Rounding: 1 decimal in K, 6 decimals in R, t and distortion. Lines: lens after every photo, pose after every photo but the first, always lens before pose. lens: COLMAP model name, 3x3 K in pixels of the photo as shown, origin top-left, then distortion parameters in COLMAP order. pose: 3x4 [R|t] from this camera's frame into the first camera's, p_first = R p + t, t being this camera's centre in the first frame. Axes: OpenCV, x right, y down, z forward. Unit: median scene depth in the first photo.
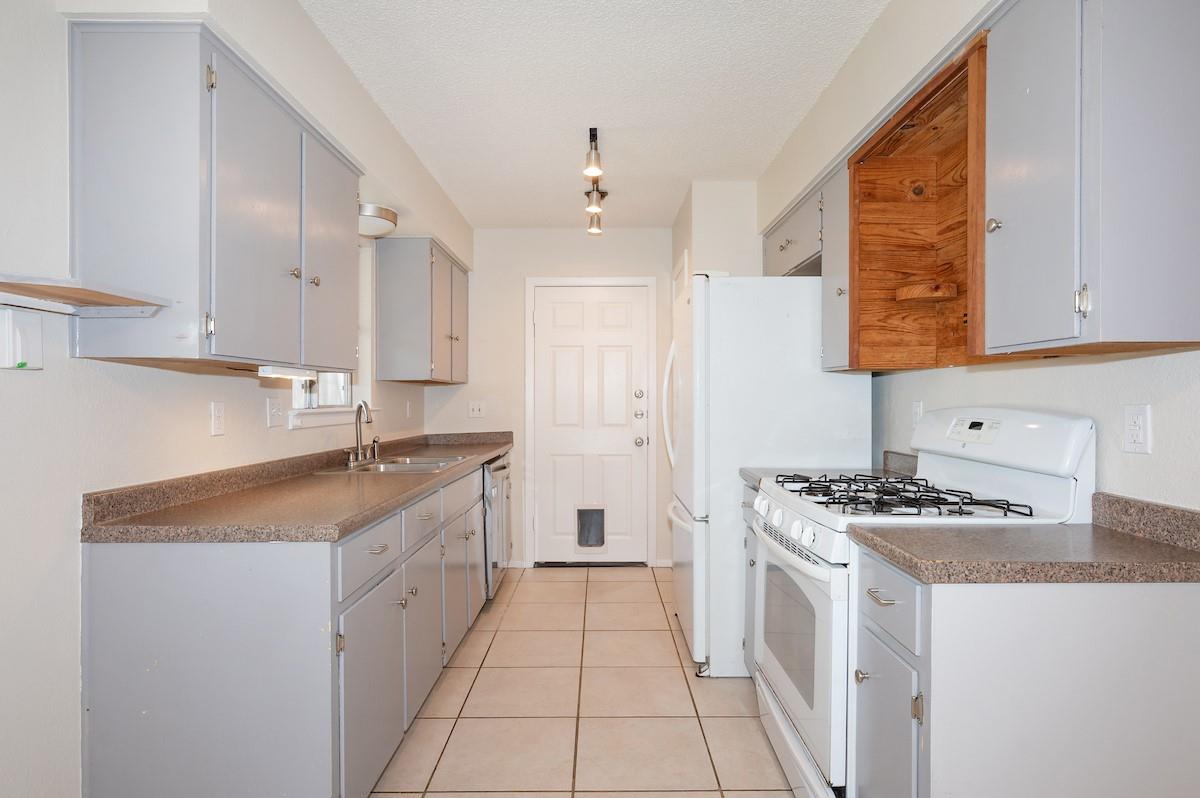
lens RADIAL K [[652.0, 0, 598.2], [0, 652.0, 401.0], [0, 0, 1]] dist [-0.003262, -0.000697]
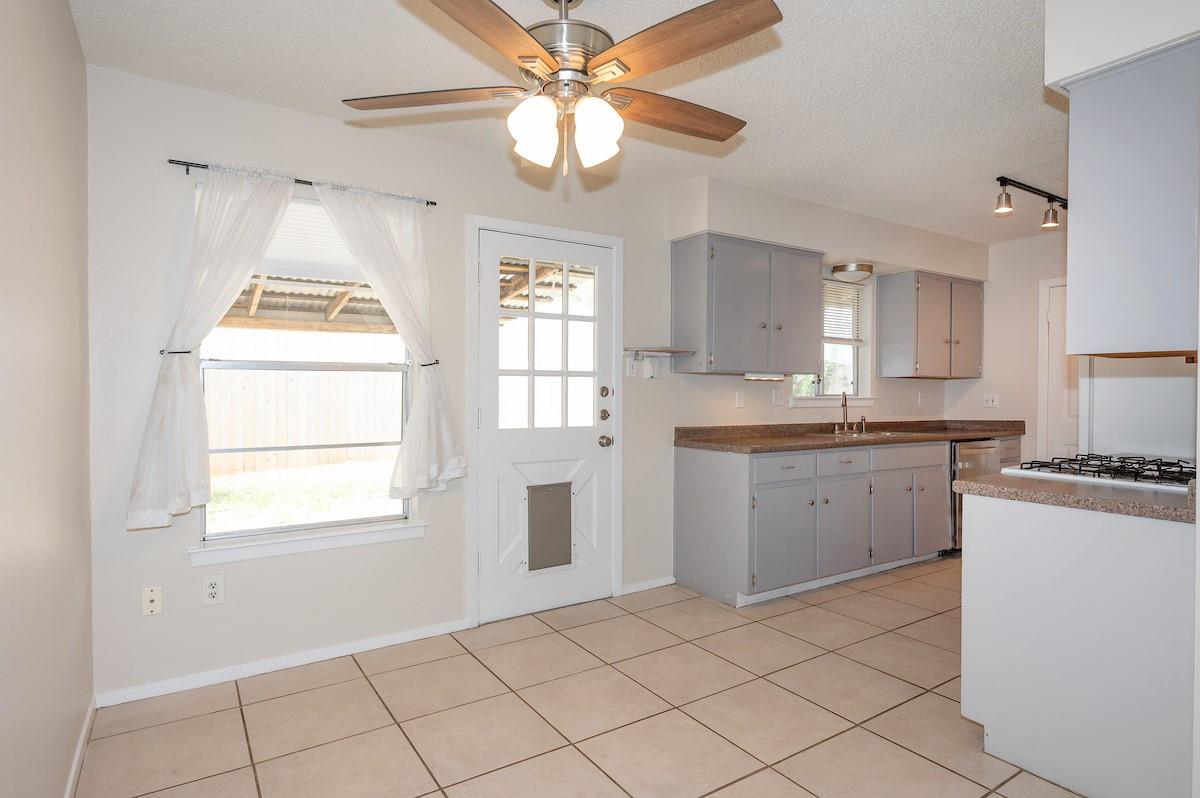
lens RADIAL K [[652.0, 0, 601.0], [0, 652.0, 396.6], [0, 0, 1]] dist [-0.003262, -0.000697]
pose [[0.552018, 0.009993, -0.833772, 0.703368], [-0.007310, 0.999948, 0.007145, 0.004975], [0.833800, 0.002150, 0.552062, -0.387001]]
